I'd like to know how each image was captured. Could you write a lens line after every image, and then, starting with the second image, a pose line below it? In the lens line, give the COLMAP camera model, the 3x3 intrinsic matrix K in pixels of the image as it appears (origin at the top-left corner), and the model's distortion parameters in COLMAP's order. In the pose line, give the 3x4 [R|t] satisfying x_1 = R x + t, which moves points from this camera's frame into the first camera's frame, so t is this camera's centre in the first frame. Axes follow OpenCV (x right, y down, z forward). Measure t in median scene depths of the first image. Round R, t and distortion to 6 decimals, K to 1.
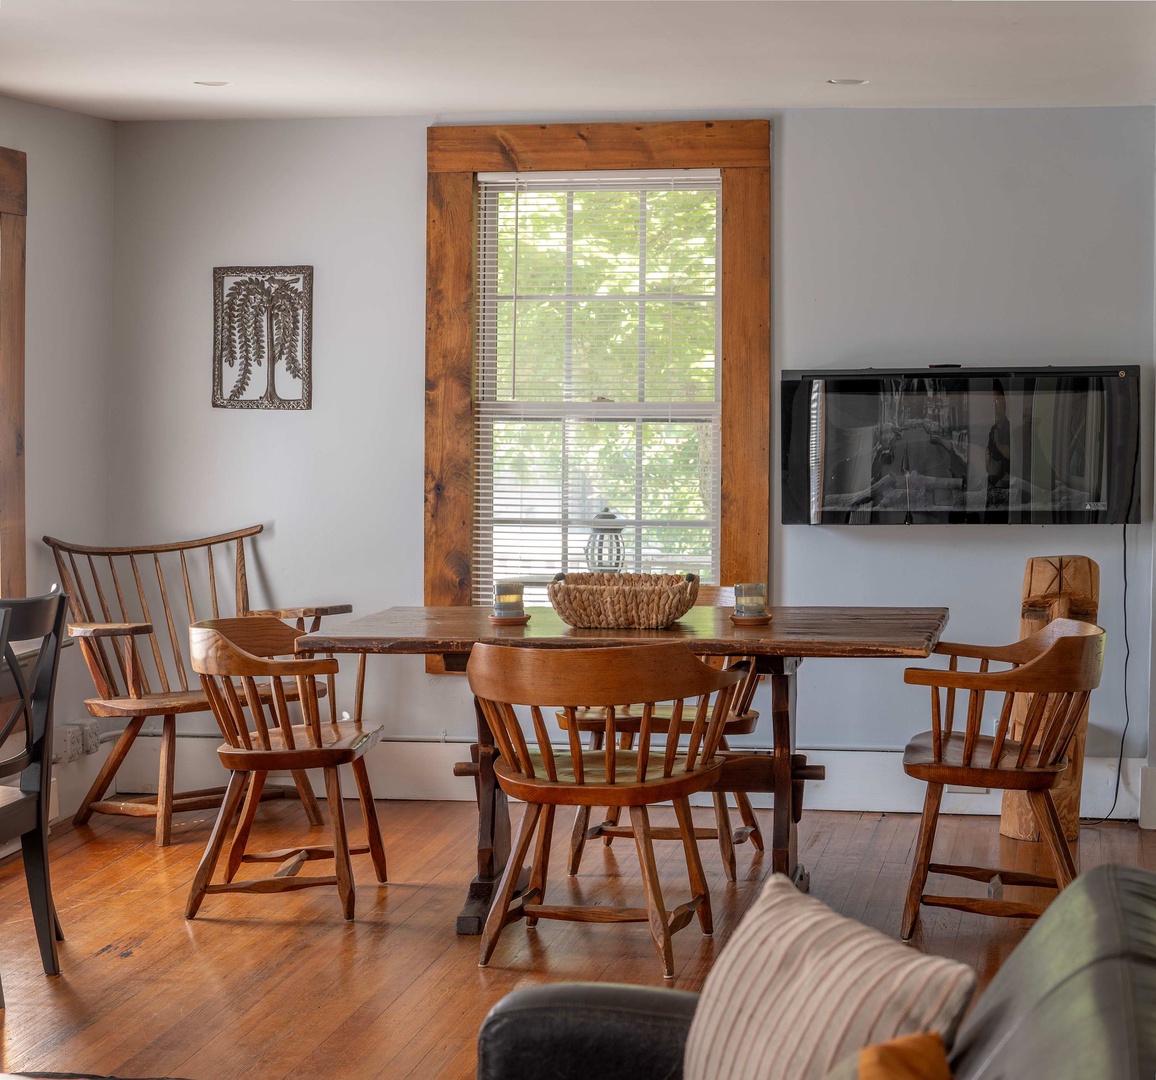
lens RADIAL K [[2980.4, 0, 579.2], [0, 2980.4, 264.9], [0, 0, 1]] dist [0.076544, -3.993246]
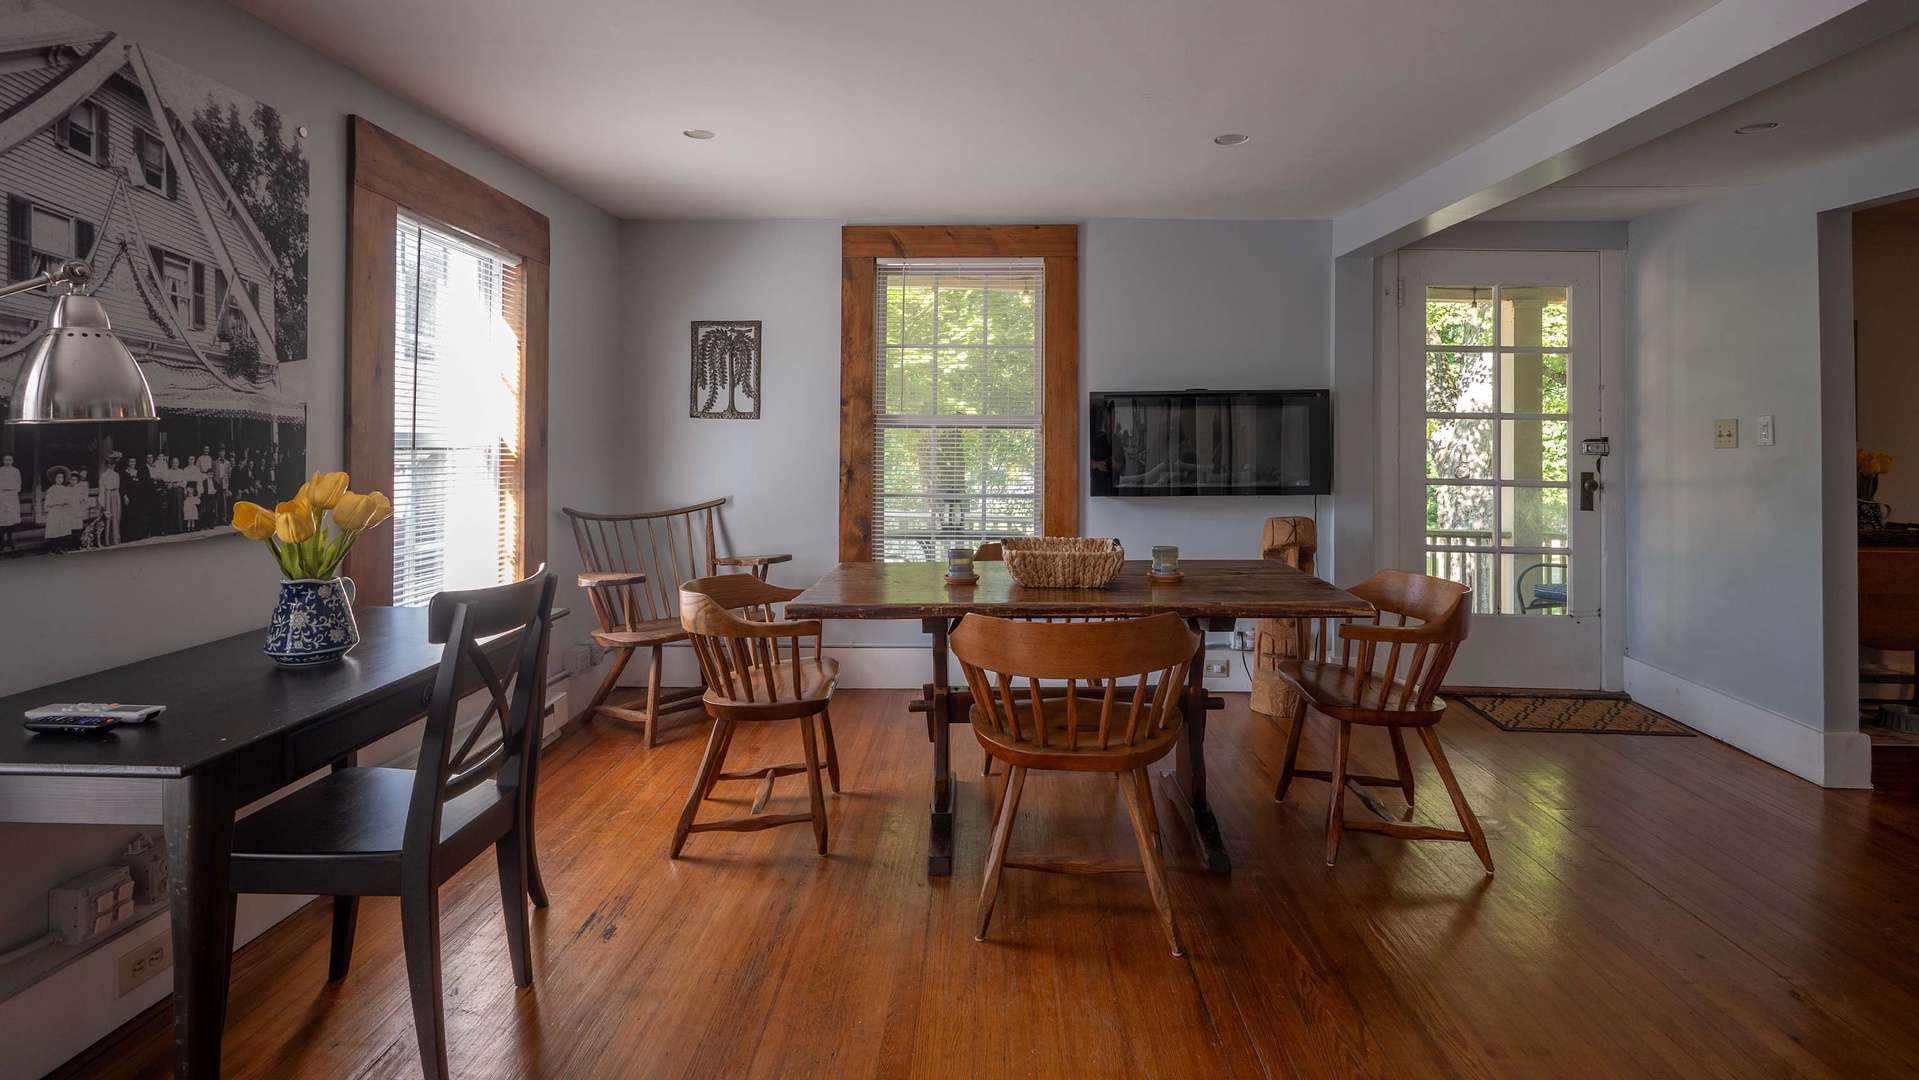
lens RADIAL K [[988.3, 0, 973.6], [0, 988.3, 436.3], [0, 0, 1]] dist [0.002207, -0.000215]
pose [[0.984807, 0.006344, 0.173539, -0.071529], [-0.011615, 0.999501, 0.029376, 0.042039], [-0.173266, -0.030946, 0.984389, 0.508666]]
